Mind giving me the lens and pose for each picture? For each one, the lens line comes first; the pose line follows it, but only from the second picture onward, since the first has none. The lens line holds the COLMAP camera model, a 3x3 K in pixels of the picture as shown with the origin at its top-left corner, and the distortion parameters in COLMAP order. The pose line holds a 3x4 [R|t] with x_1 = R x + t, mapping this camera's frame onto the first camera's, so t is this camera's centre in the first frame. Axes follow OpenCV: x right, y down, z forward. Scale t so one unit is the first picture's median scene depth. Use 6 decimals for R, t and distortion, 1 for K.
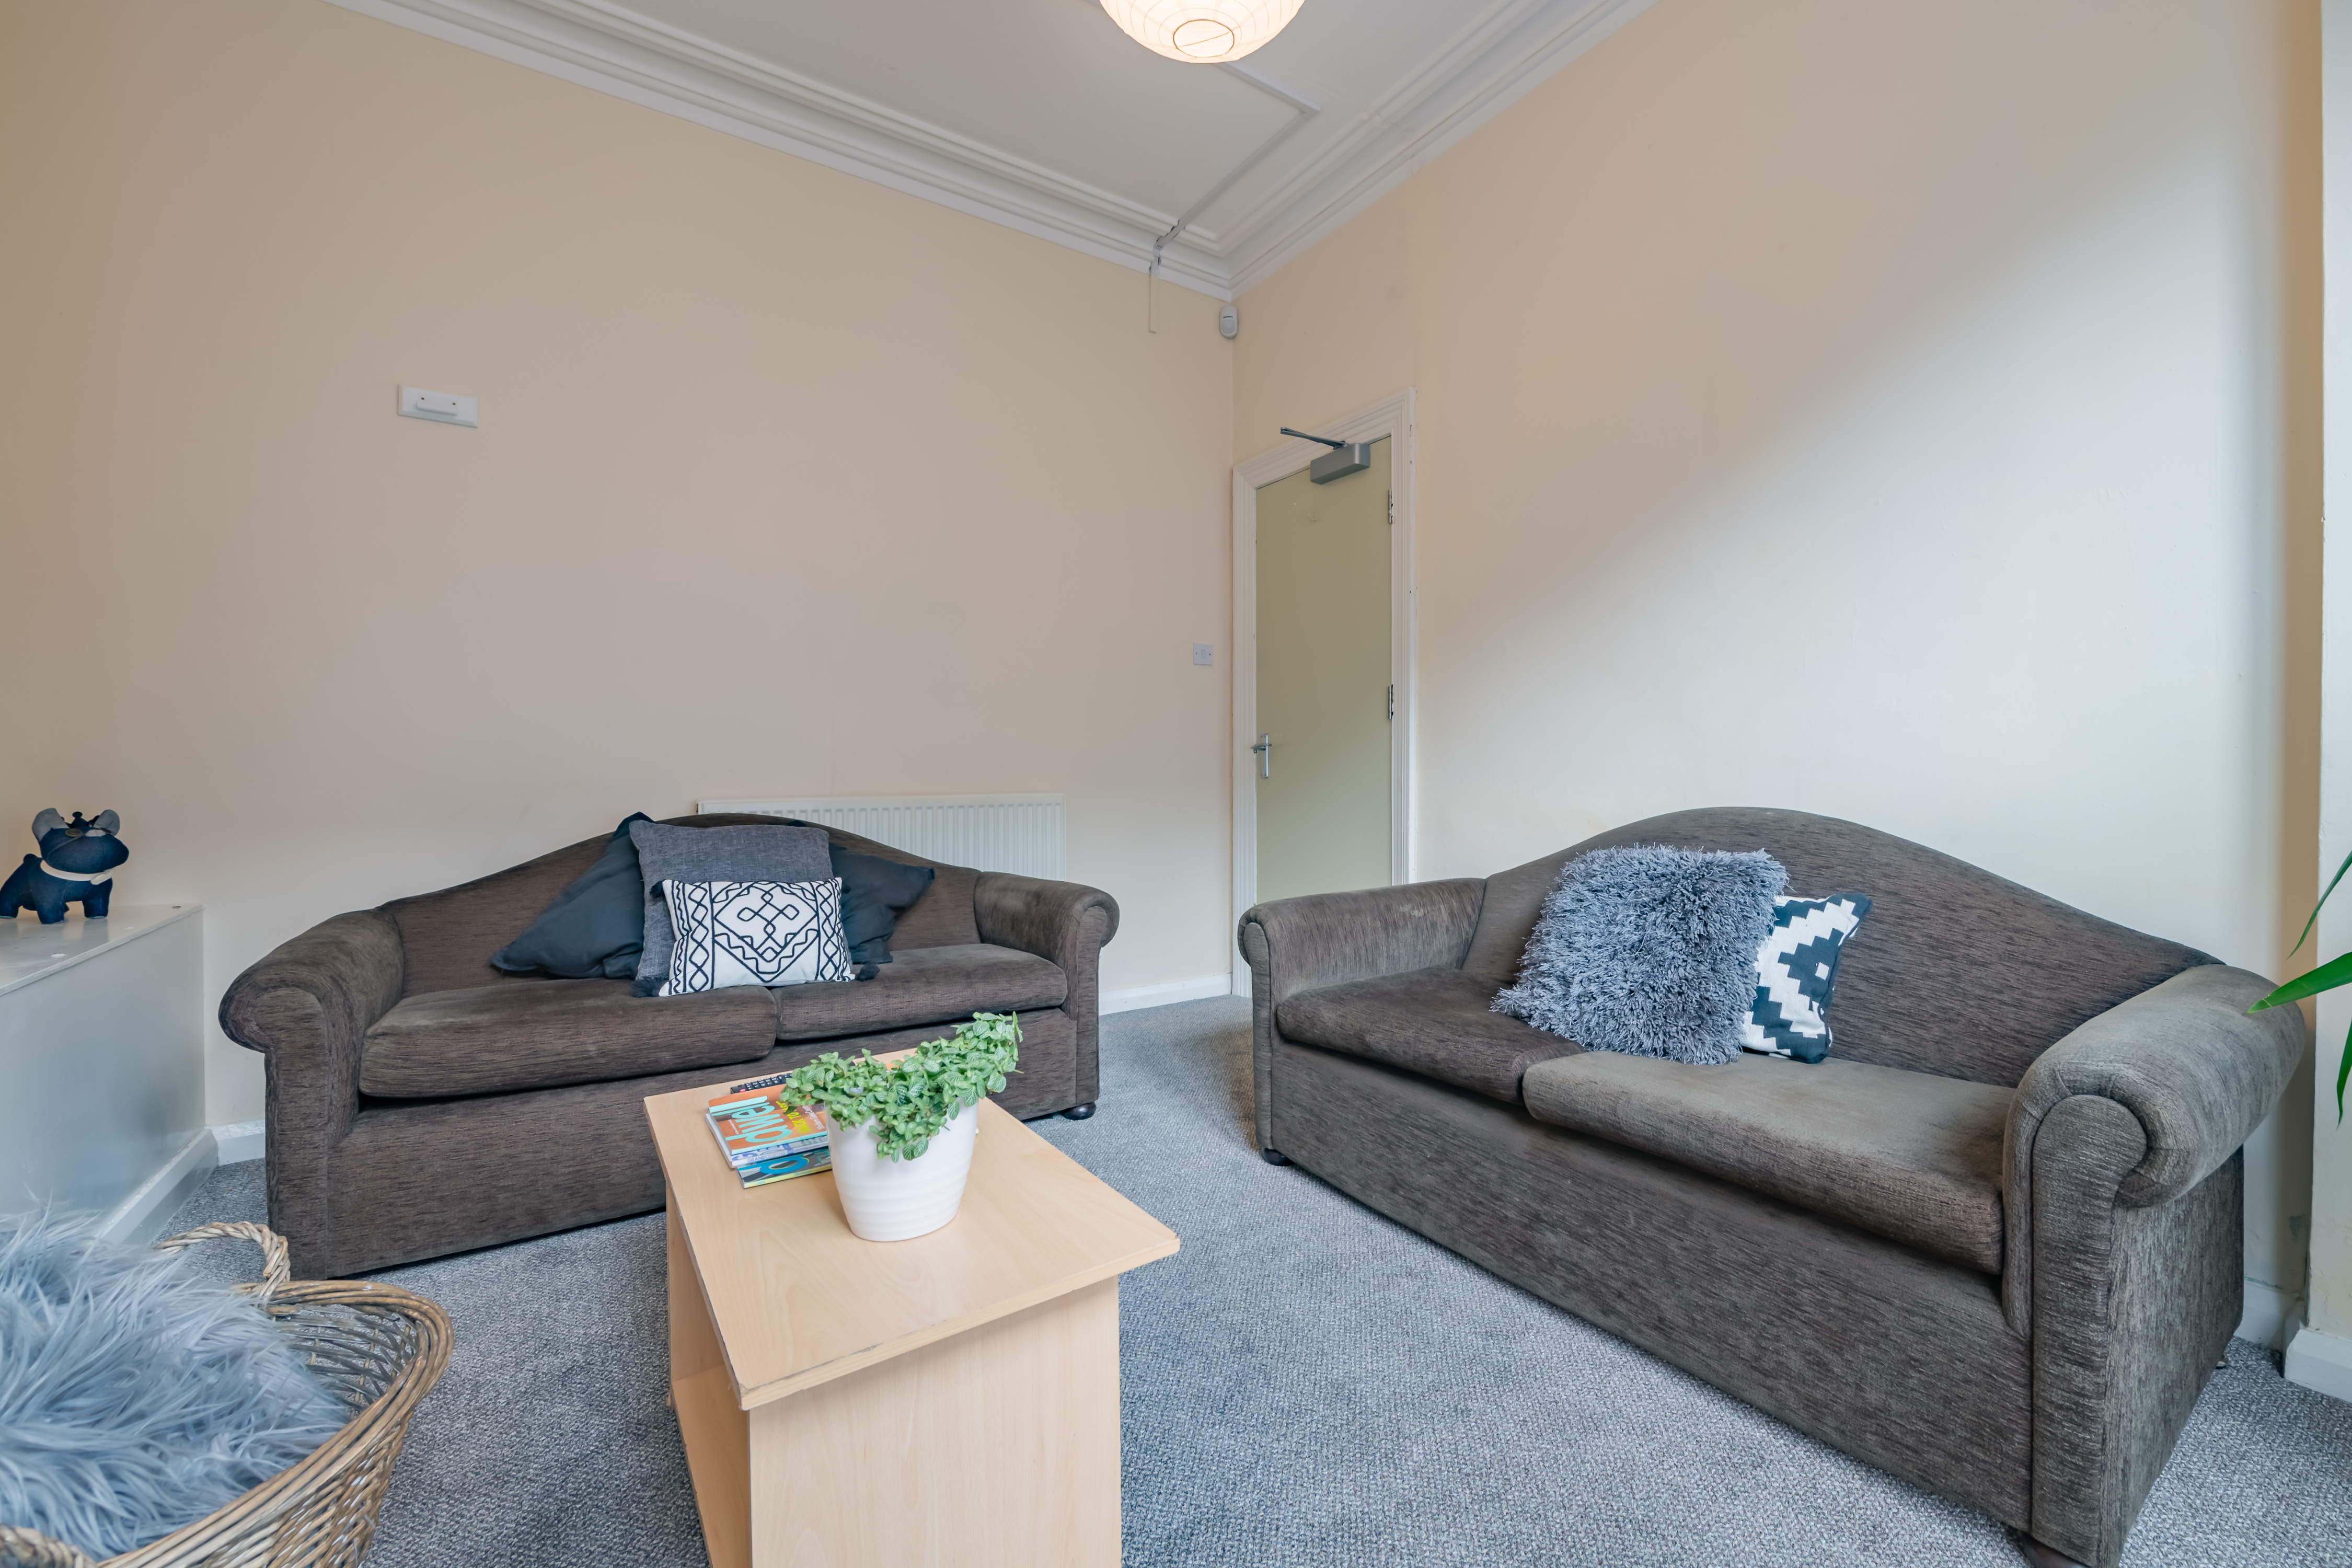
lens RADIAL K [[931.7, 0, 1179.8], [0, 931.7, 783.6], [0, 0, 1]] dist [-0.011450, -0.000335]
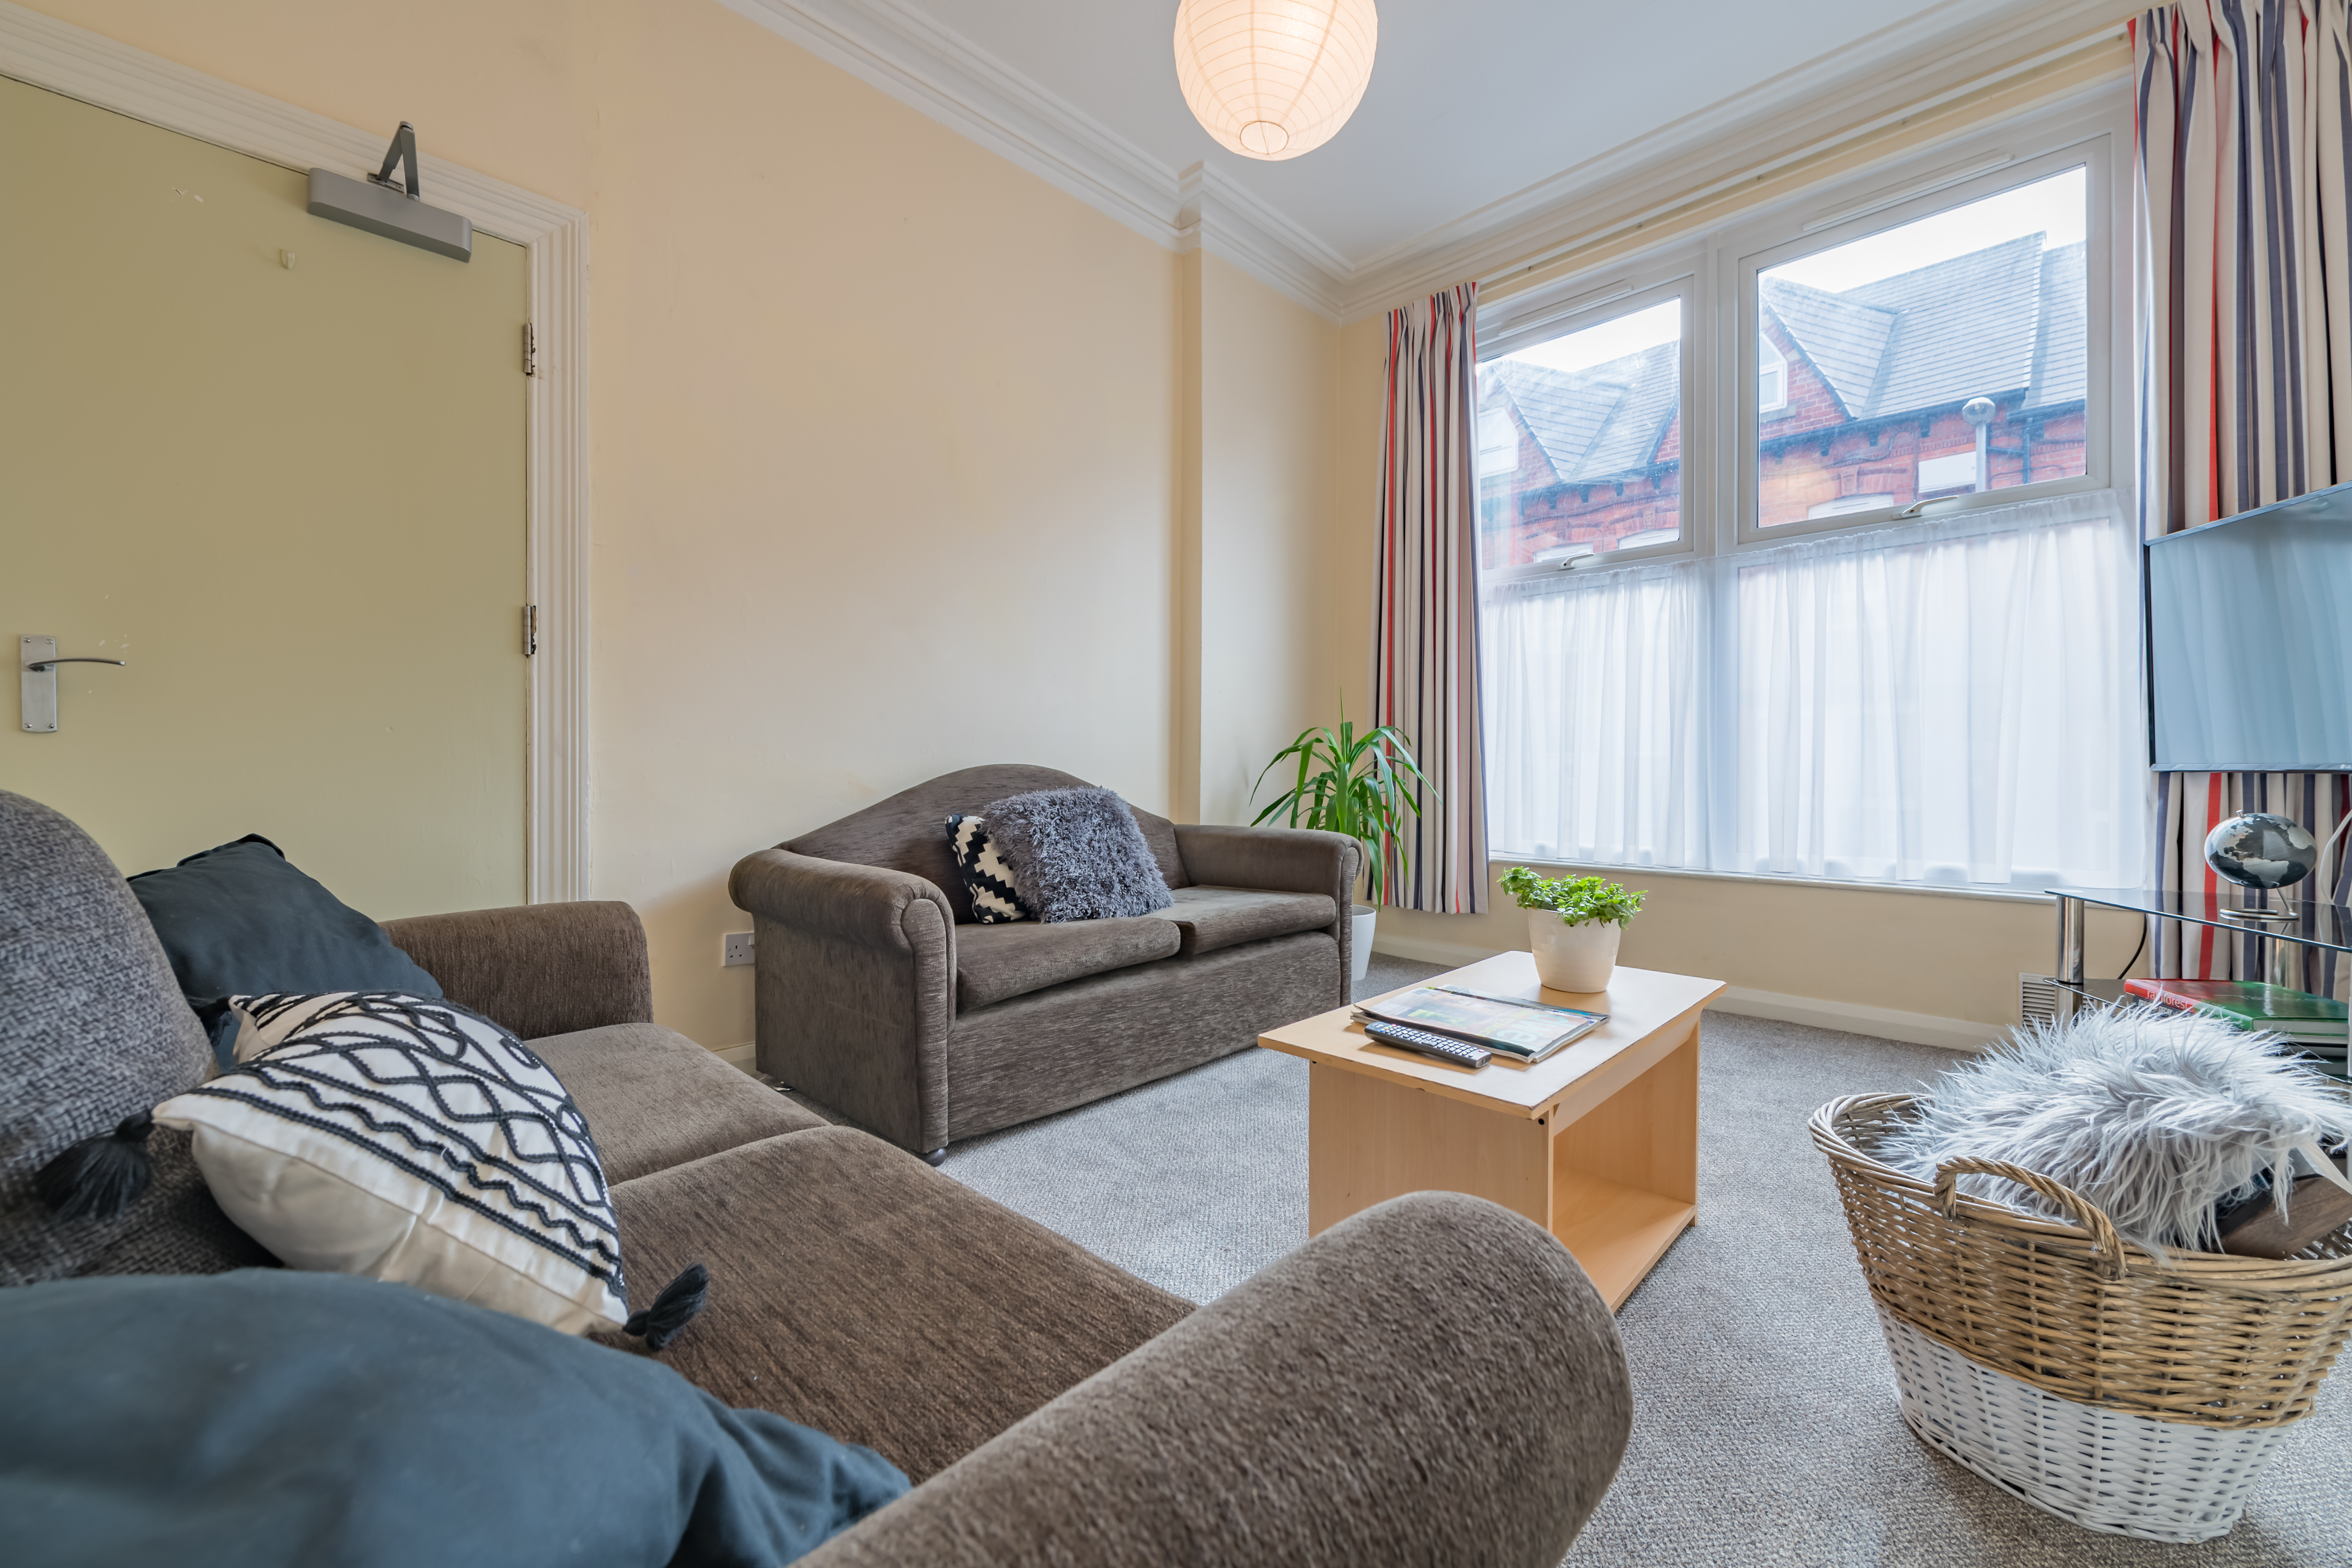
lens RADIAL K [[931.7, 0, 1177.4], [0, 931.7, 771.9], [0, 0, 1]] dist [-0.011450, -0.000335]
pose [[-0.223103, -0.003465, 0.974789, -0.899883], [0.001694, 0.999991, 0.003943, 0.034186], [-0.974793, 0.002531, -0.223096, 1.081942]]
